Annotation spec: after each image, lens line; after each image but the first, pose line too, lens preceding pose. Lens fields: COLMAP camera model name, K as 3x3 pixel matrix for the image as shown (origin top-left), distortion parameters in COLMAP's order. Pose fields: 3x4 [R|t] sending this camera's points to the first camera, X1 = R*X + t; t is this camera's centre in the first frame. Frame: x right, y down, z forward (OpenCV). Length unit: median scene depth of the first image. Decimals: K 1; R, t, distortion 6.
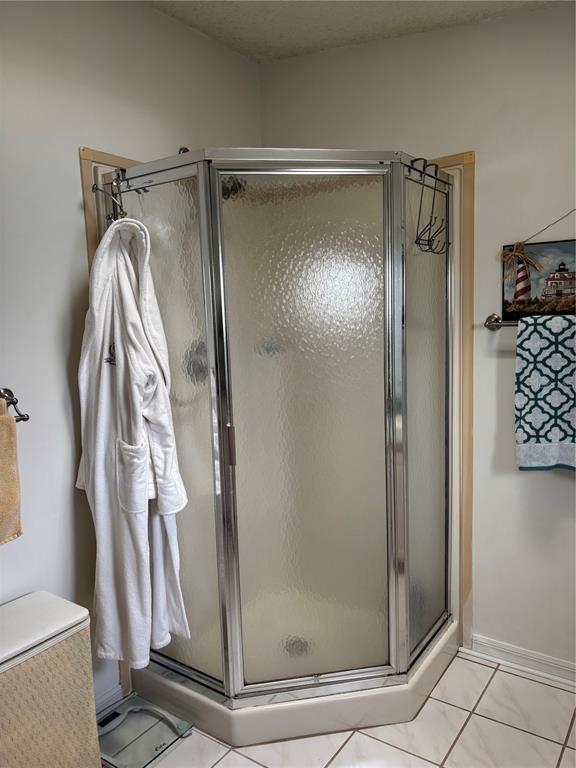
lens RADIAL K [[580.1, 0, 288.4], [0, 580.1, 384.4], [0, 0, 1]] dist [0.042019, -0.041572]
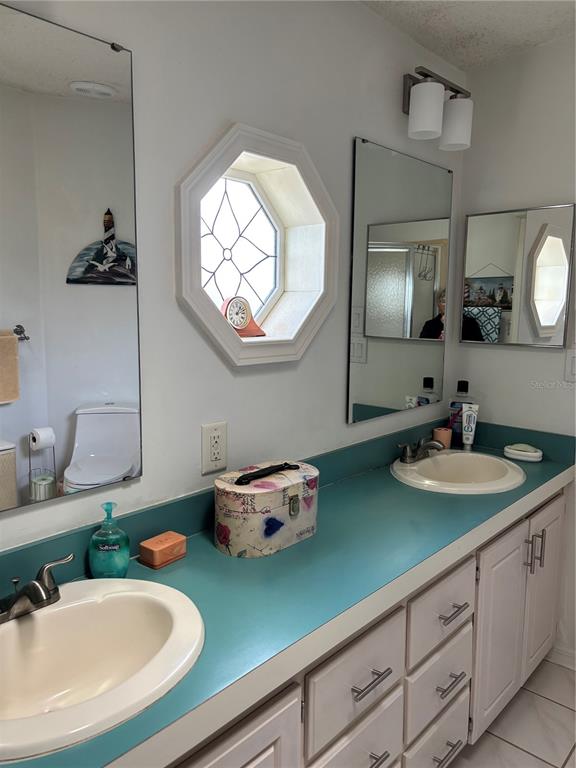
lens RADIAL K [[580.1, 0, 287.8], [0, 580.1, 382.2], [0, 0, 1]] dist [0.042019, -0.041572]
pose [[0.995478, 0.069874, -0.064351, -0.146458], [-0.069109, 0.997510, 0.014034, 0.209385], [0.065172, -0.009524, 0.997829, -1.467144]]
